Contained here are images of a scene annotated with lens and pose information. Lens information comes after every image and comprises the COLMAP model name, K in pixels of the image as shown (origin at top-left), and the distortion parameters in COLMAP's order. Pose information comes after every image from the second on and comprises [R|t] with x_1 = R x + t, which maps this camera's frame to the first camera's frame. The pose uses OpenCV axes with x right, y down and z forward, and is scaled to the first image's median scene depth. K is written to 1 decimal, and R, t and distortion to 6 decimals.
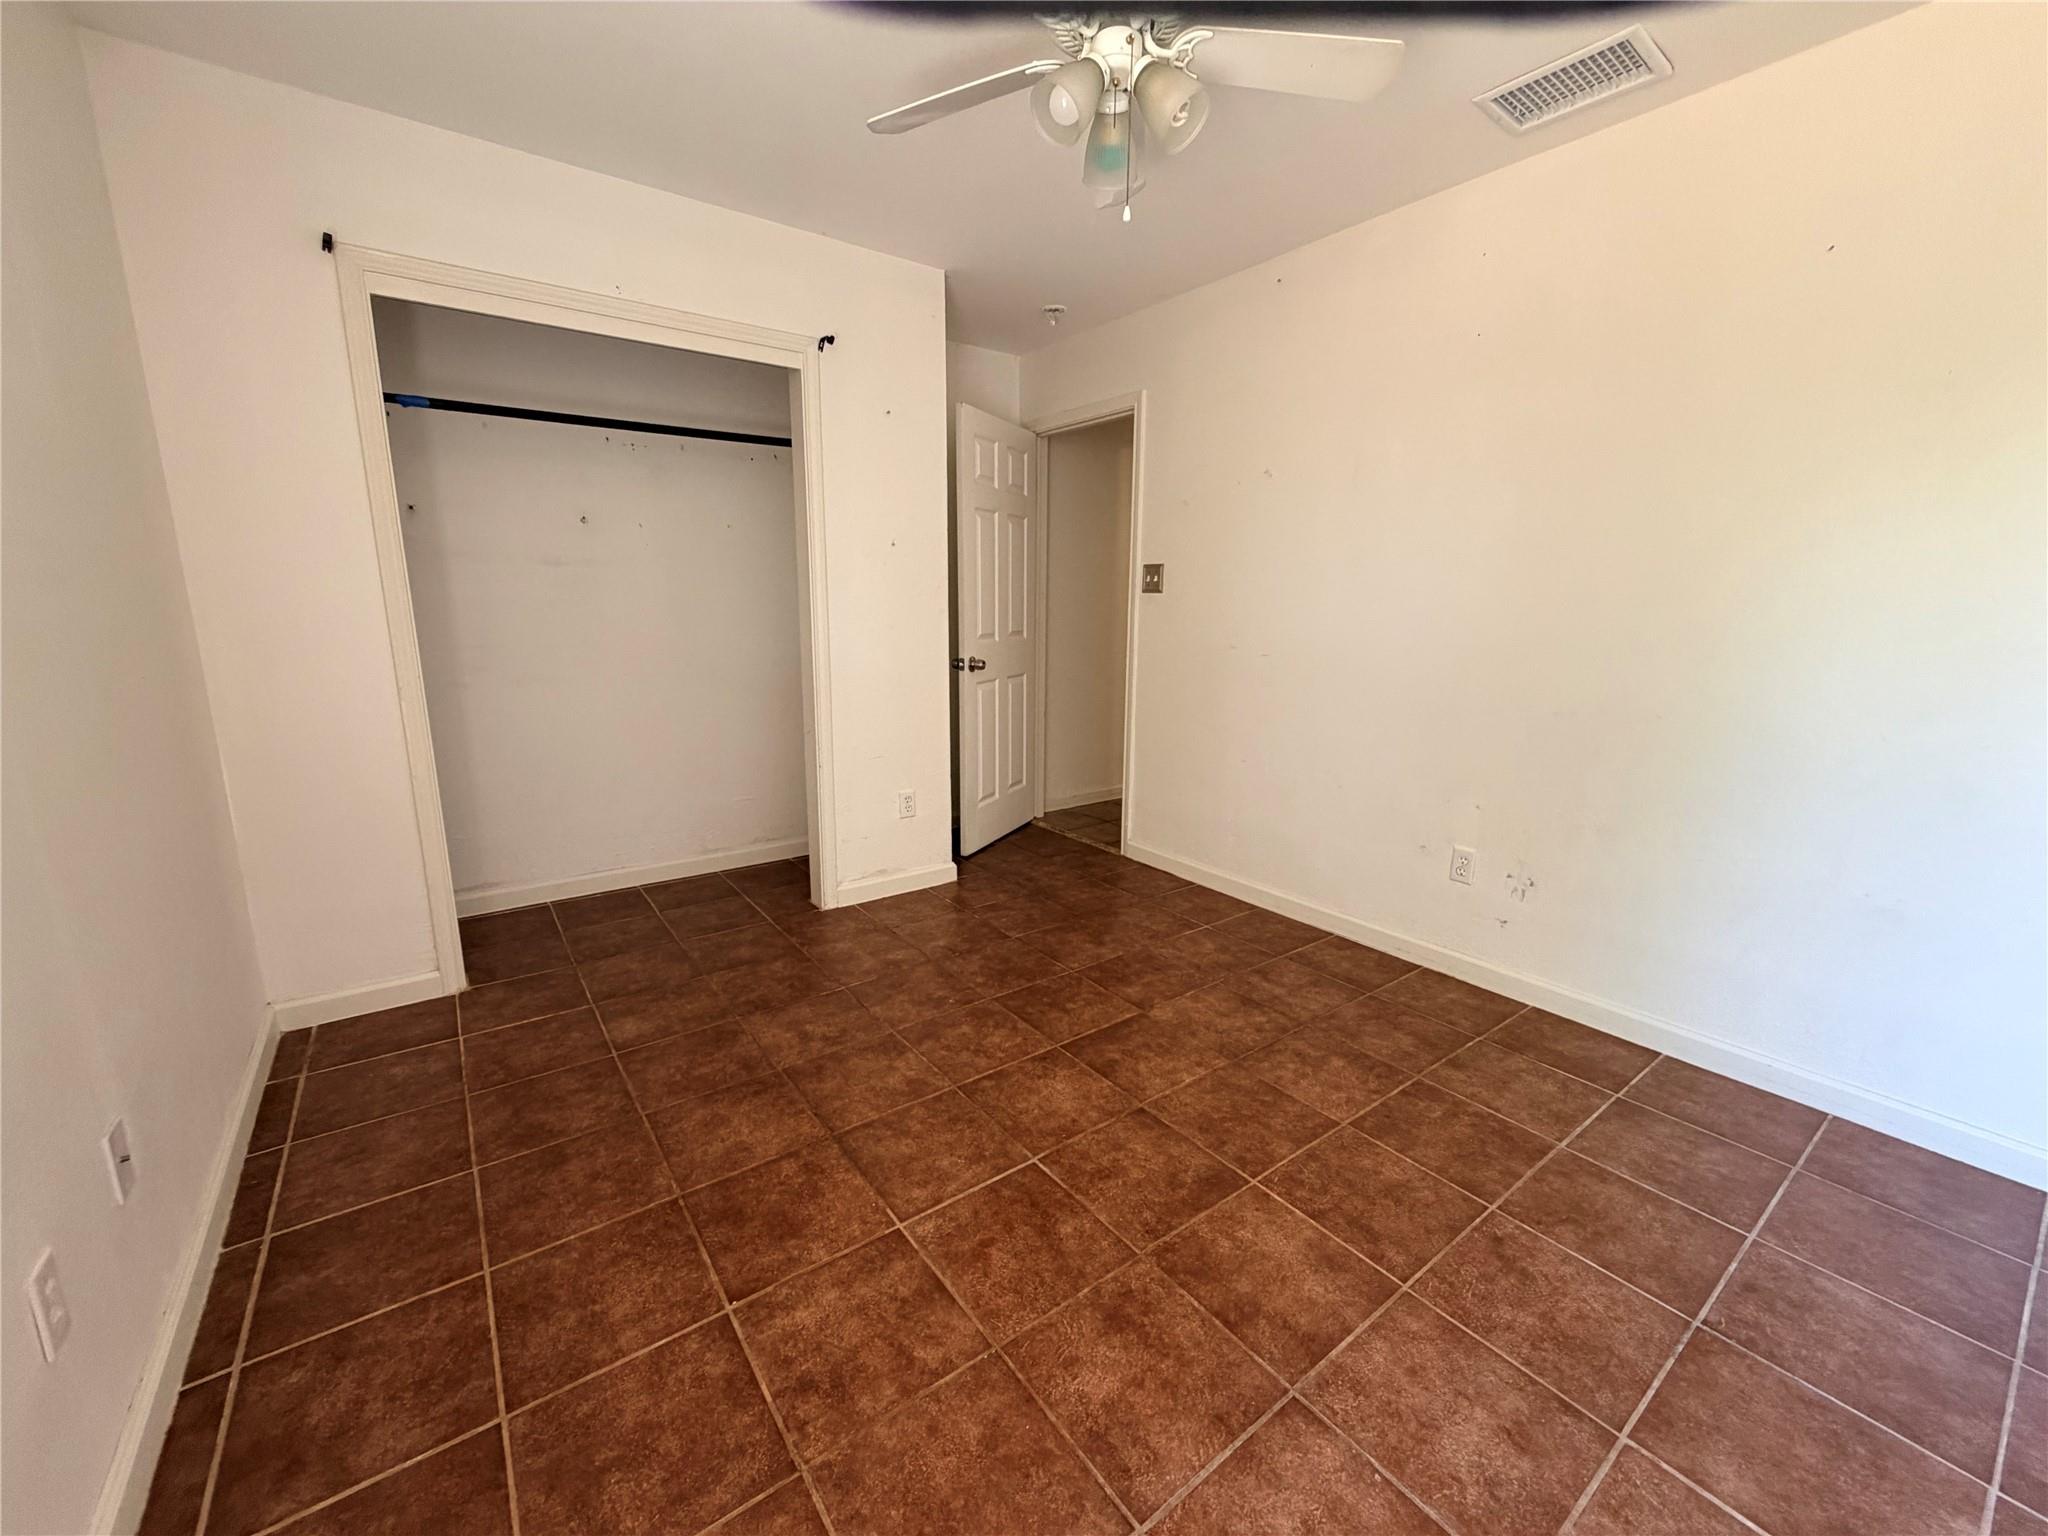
lens RADIAL K [[816.2, 0, 1022.6], [0, 816.2, 767.0], [0, 0, 1]] dist [0.002495, -0.000269]
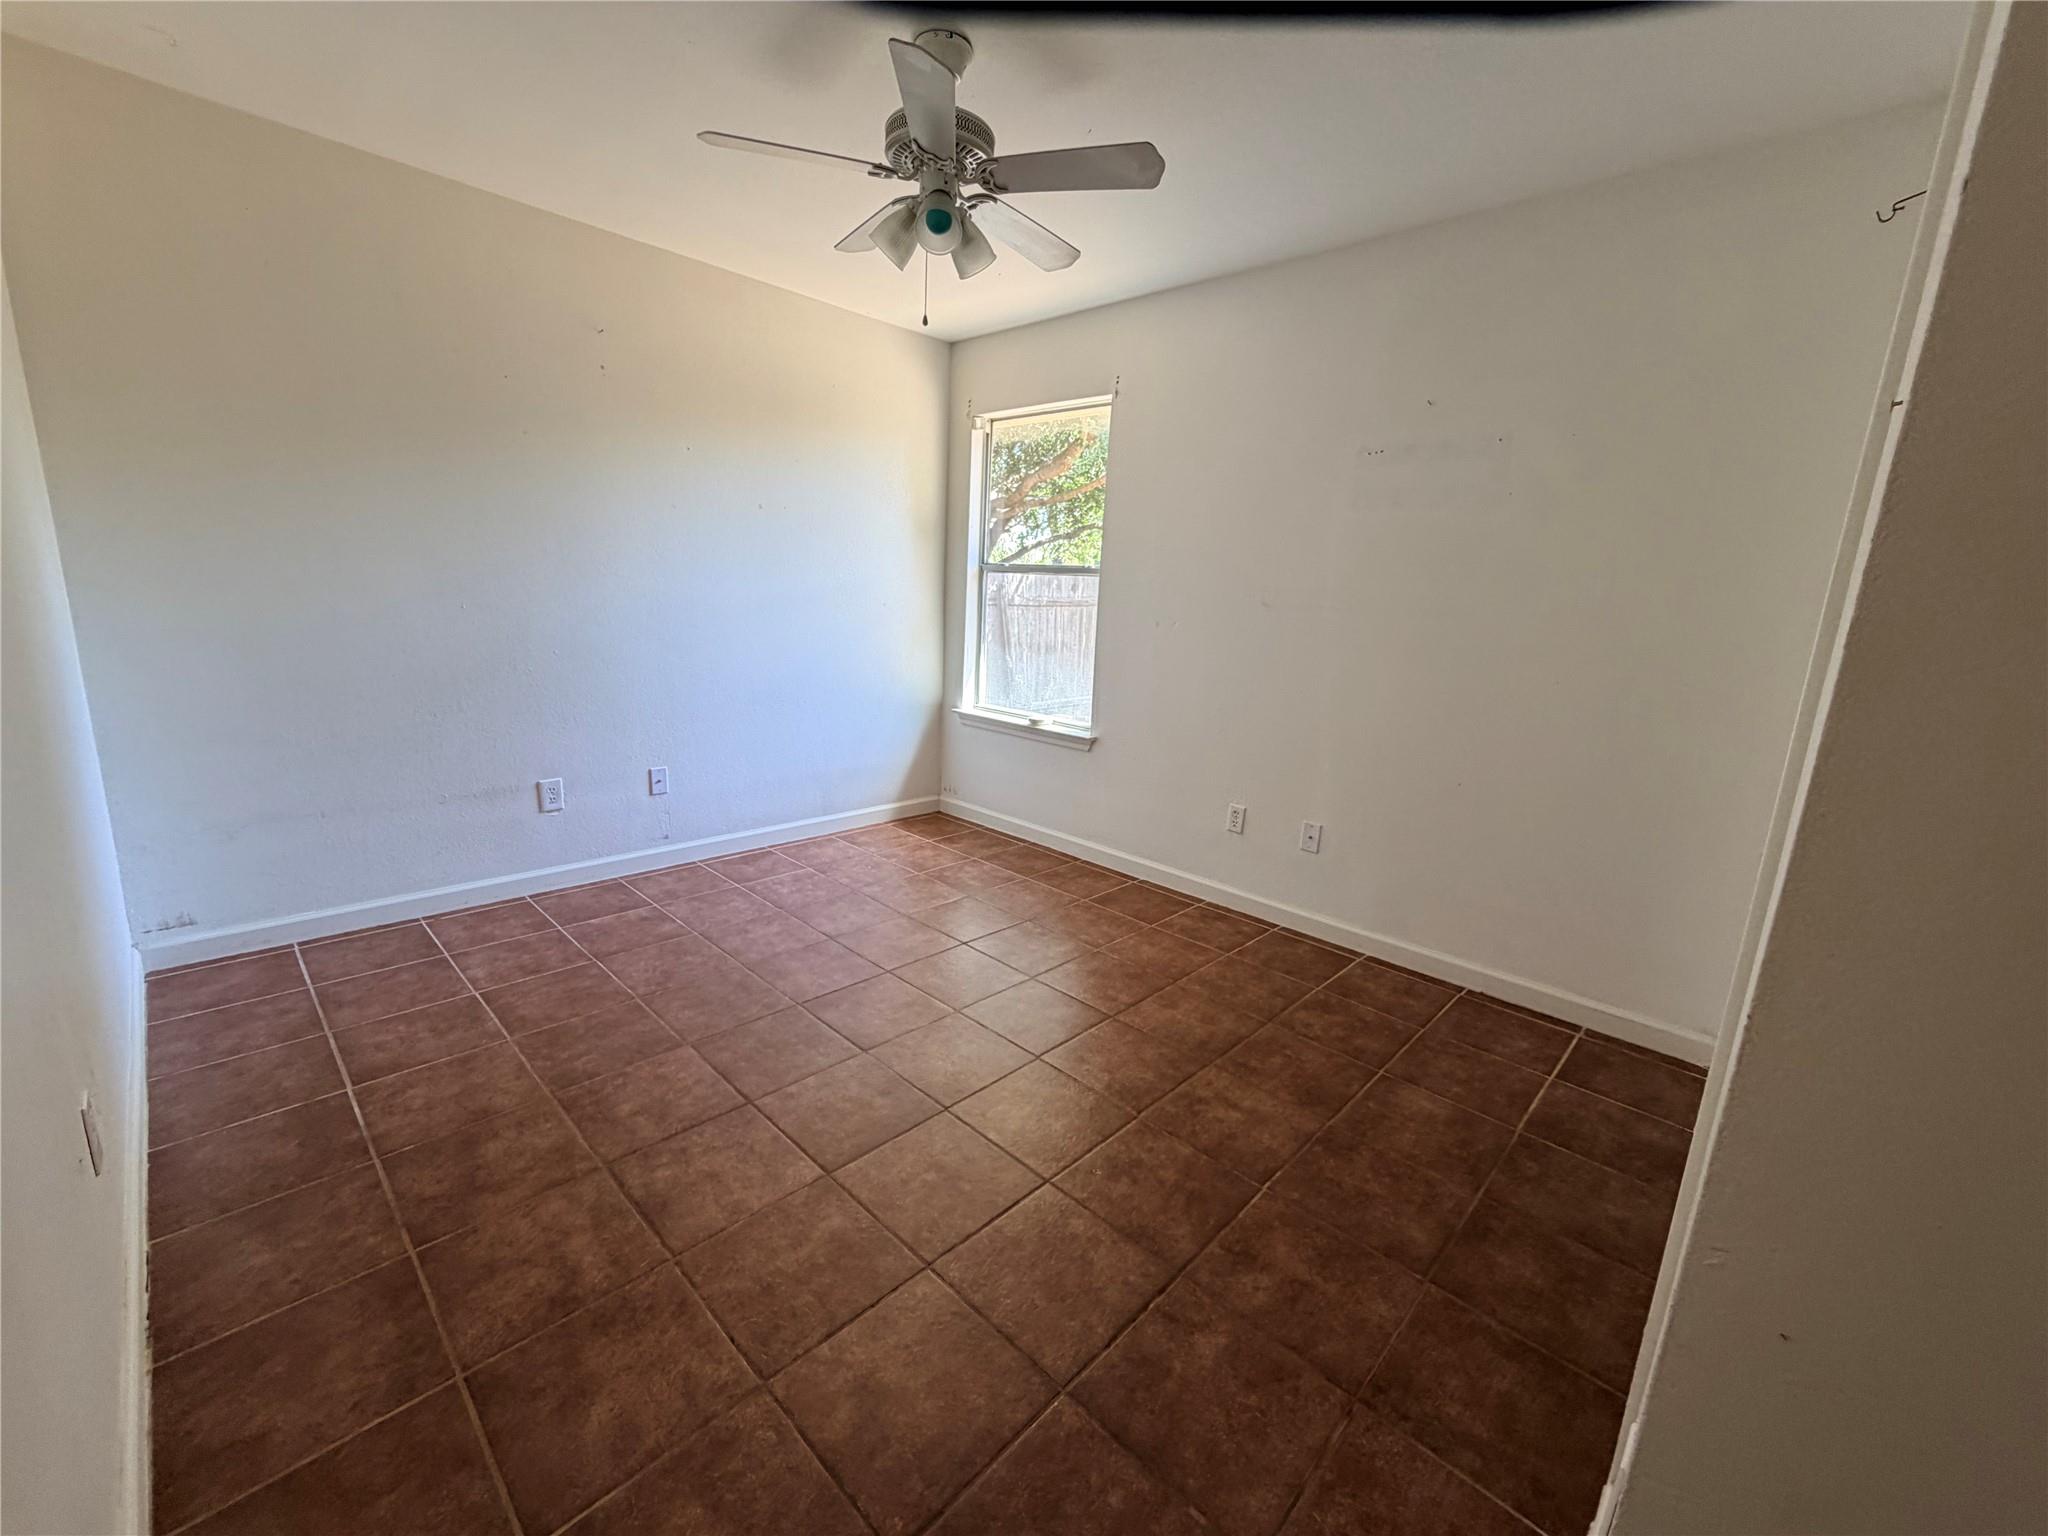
lens RADIAL K [[816.2, 0, 1031.4], [0, 816.2, 770.1], [0, 0, 1]] dist [0.002495, -0.000269]
pose [[-0.982316, -0.016878, -0.186467, 0.124934], [-0.092242, 0.910302, 0.403537, -0.360737], [0.162930, 0.413601, -0.895761, 1.687441]]
